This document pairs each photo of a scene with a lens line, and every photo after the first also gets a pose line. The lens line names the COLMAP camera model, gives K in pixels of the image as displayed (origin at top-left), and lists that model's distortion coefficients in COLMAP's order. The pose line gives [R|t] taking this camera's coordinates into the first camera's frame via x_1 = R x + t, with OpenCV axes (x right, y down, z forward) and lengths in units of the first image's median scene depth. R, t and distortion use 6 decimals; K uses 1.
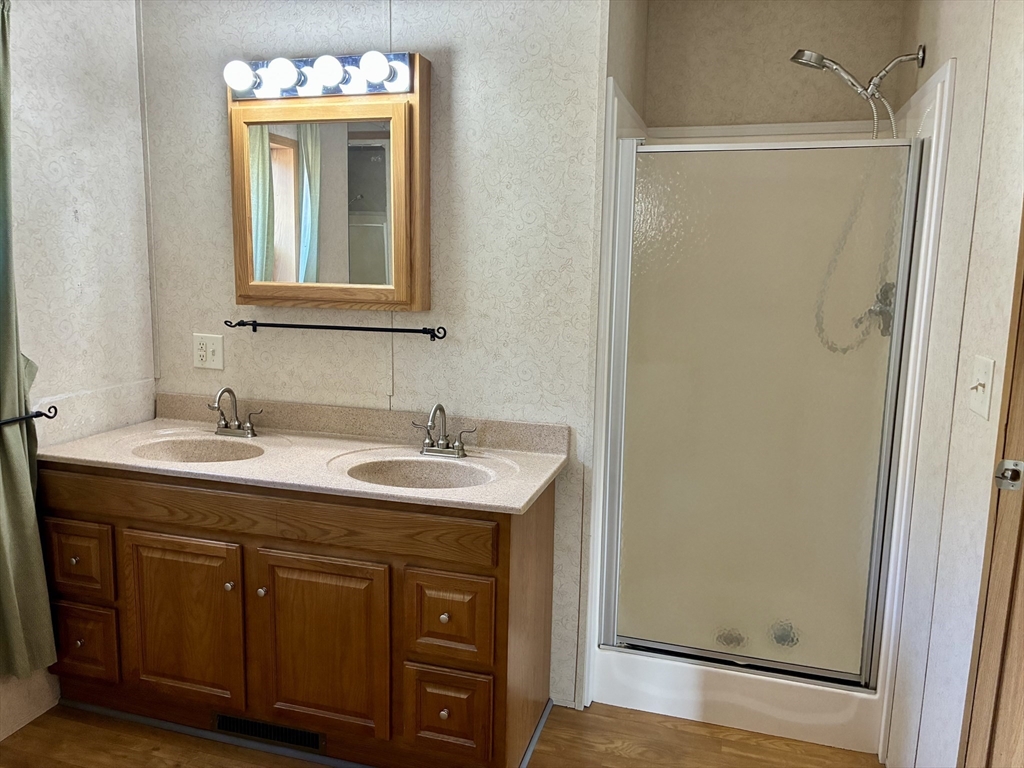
lens RADIAL K [[779.0, 0, 510.0], [0, 779.0, 381.0], [0, 0, 1]] dist [0.042620, -0.067385]
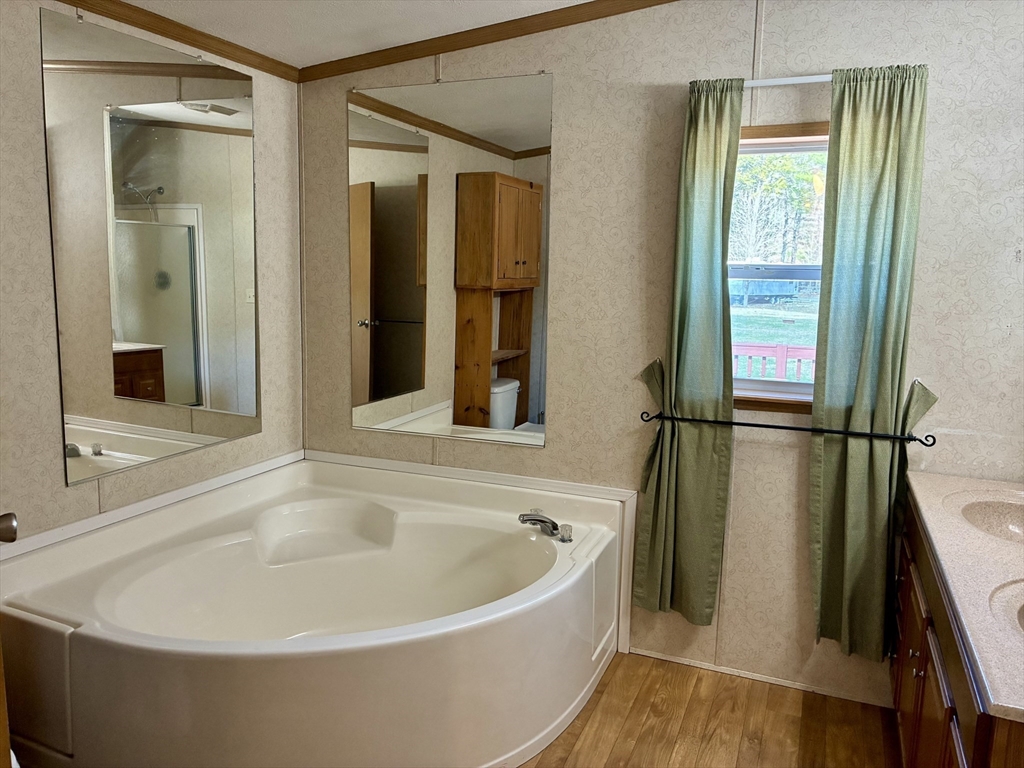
lens RADIAL K [[779.0, 0, 510.0], [0, 779.0, 381.0], [0, 0, 1]] dist [0.042620, -0.067385]
pose [[-0.098804, 0.121171, -0.987702, 0.510831], [-0.180731, 0.973866, 0.137553, -0.082196], [0.978557, 0.192099, -0.074323, 0.503179]]
